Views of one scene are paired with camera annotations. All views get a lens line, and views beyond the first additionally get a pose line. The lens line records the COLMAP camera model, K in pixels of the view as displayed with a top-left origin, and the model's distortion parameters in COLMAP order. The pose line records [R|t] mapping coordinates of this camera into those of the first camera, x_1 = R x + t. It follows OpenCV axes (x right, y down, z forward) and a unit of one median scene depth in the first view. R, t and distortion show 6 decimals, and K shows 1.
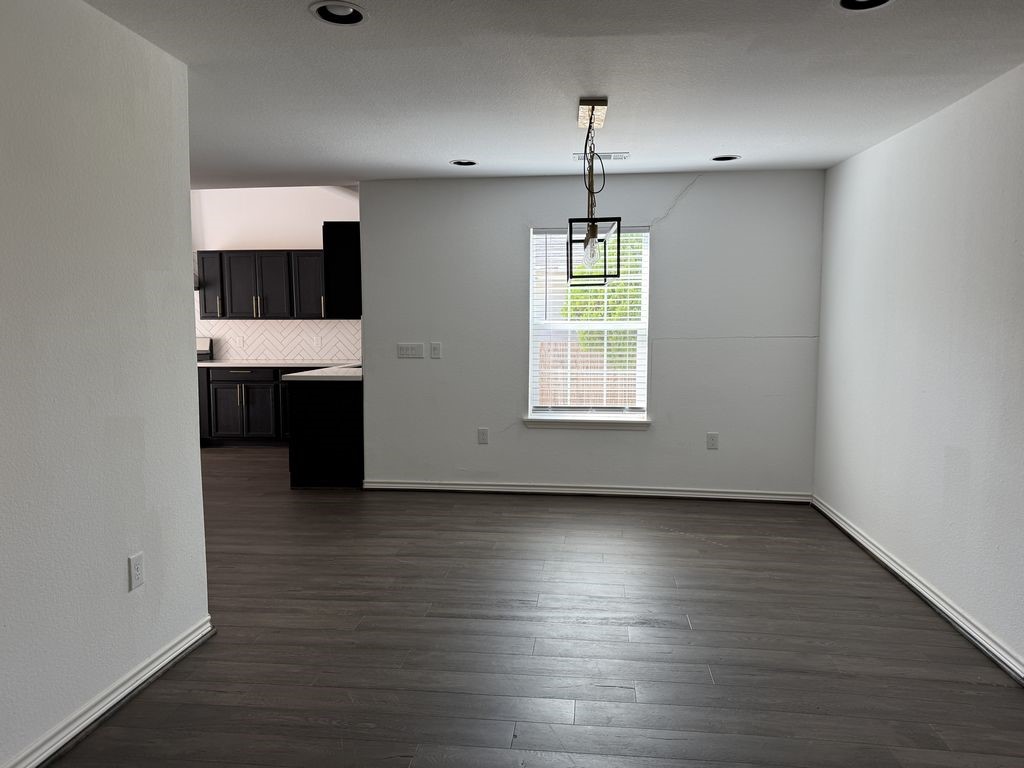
lens RADIAL K [[721.3, 0, 513.3], [0, 721.3, 390.0], [0, 0, 1]] dist [0.155446, -0.223739]
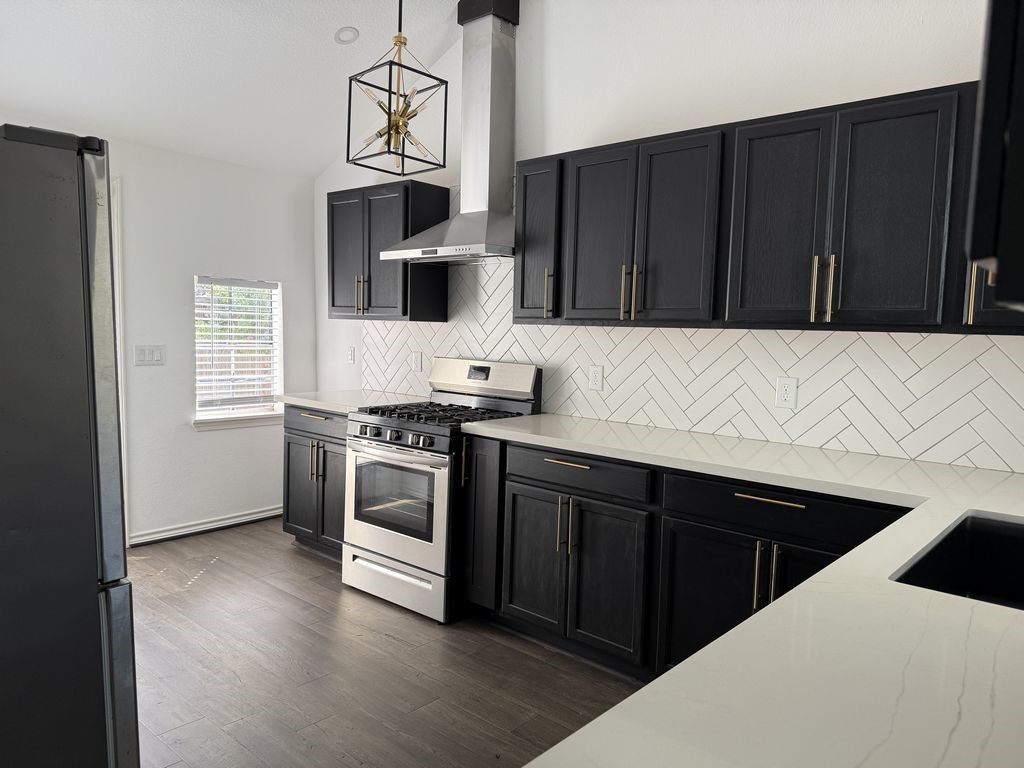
lens RADIAL K [[721.3, 0, 513.3], [0, 721.3, 390.0], [0, 0, 1]] dist [0.155446, -0.223739]
pose [[0.823571, 0.081511, -0.561325, -0.261890], [-0.094818, 0.995480, 0.005440, -0.084672], [0.559231, 0.048743, 0.827577, 0.936637]]
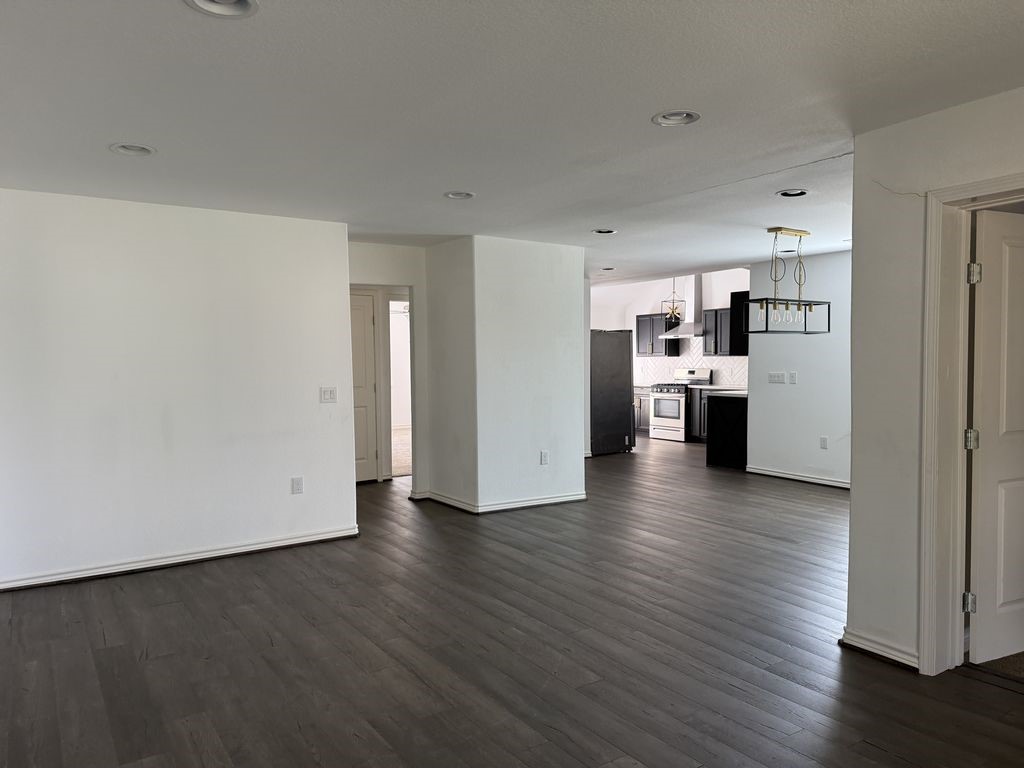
lens RADIAL K [[721.3, 0, 513.3], [0, 721.3, 390.0], [0, 0, 1]] dist [0.155446, -0.223739]
pose [[0.657539, 0.038464, -0.752438, 0.610043], [-0.076069, 0.996982, -0.015511, 0.032135], [0.749571, 0.067436, 0.658480, -0.338252]]
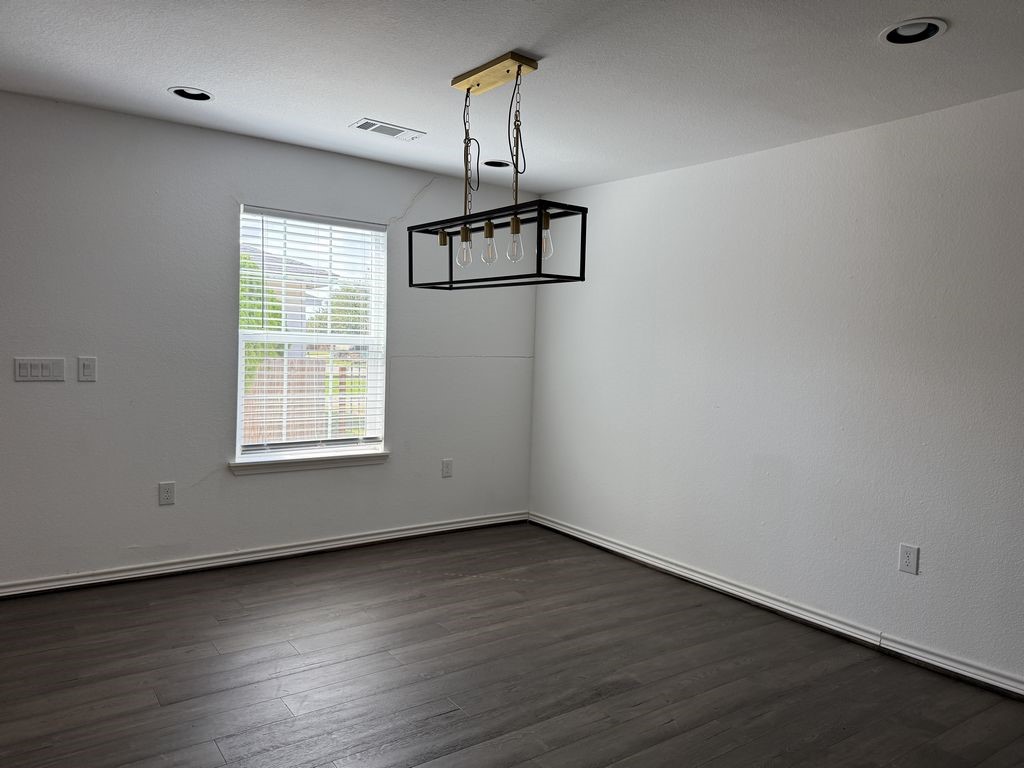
lens RADIAL K [[721.3, 0, 513.3], [0, 721.3, 390.0], [0, 0, 1]] dist [0.155446, -0.223739]
pose [[0.739851, -0.017266, 0.672549, -0.273121], [0.037260, 0.999188, -0.015338, -0.011845], [-0.671738, 0.036407, 0.739894, 0.260257]]
